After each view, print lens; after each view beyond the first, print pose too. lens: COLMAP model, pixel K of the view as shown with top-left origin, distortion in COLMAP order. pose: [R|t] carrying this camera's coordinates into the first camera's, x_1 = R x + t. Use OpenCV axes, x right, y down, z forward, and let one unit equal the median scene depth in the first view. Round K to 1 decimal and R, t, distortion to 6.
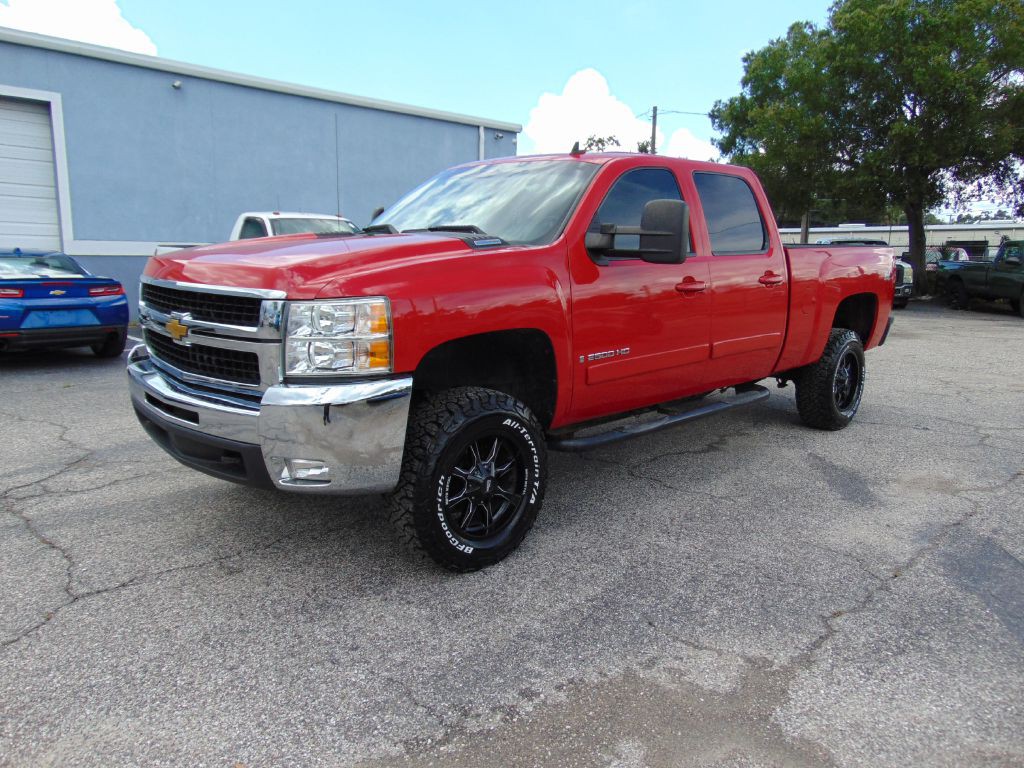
lens RADIAL K [[761.0, 0, 513.4], [0, 761.0, 382.2], [0, 0, 1]] dist [-0.030216, 0.061412]
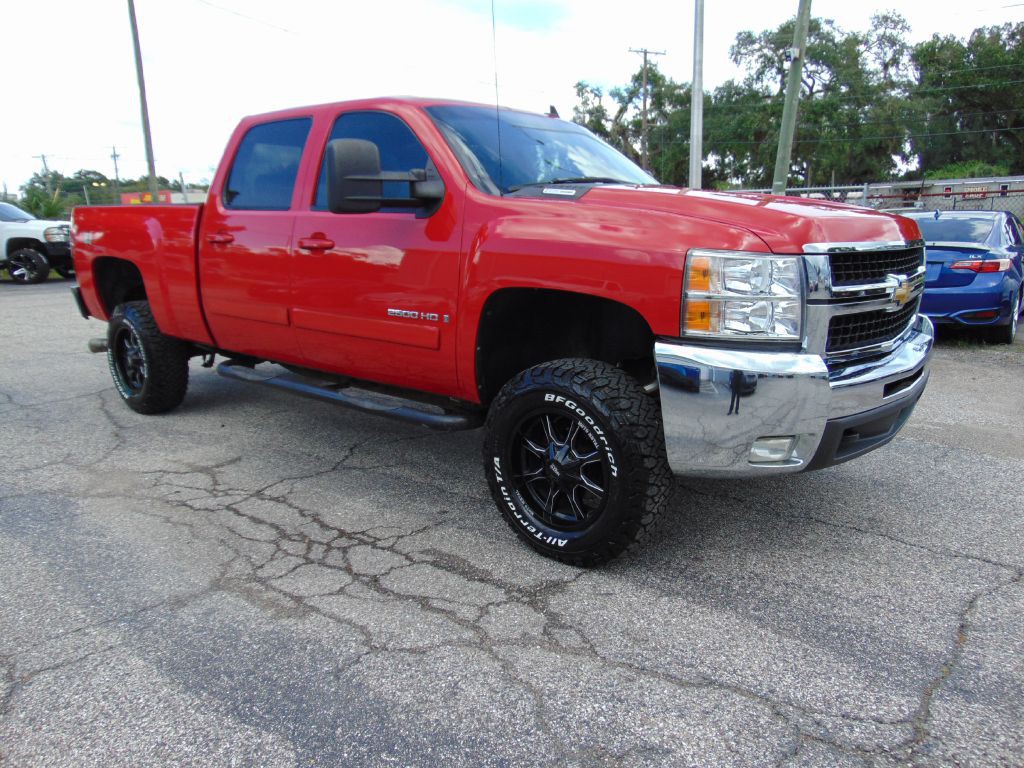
lens RADIAL K [[761.0, 0, 515.1], [0, 761.0, 381.9], [0, 0, 1]] dist [-0.030216, 0.061412]
pose [[-0.080364, -0.217768, 0.972686, -1.119370], [0.182493, 0.956134, 0.229140, -0.222114], [-0.979917, 0.195923, -0.037098, 1.284570]]
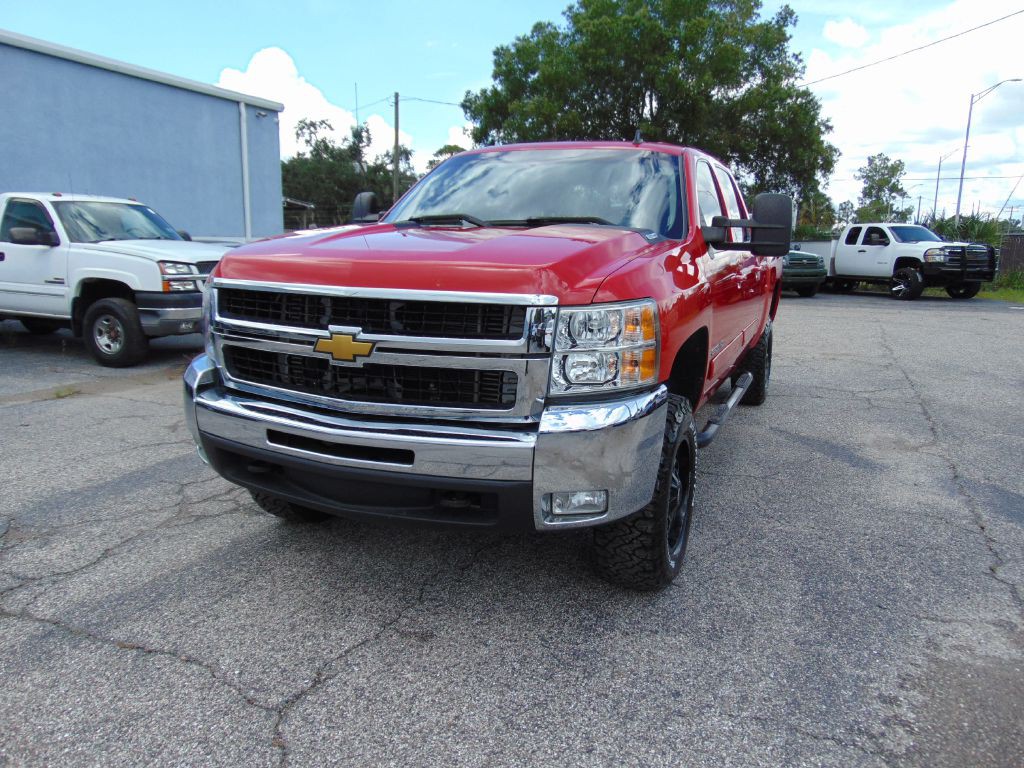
lens RADIAL K [[761.0, 0, 515.8], [0, 761.0, 383.1], [0, 0, 1]] dist [-0.030216, 0.061412]
pose [[0.926997, -0.072153, 0.368063, -0.487208], [0.065813, 0.997388, 0.029768, -0.037614], [-0.369250, -0.003372, 0.929324, 0.171949]]
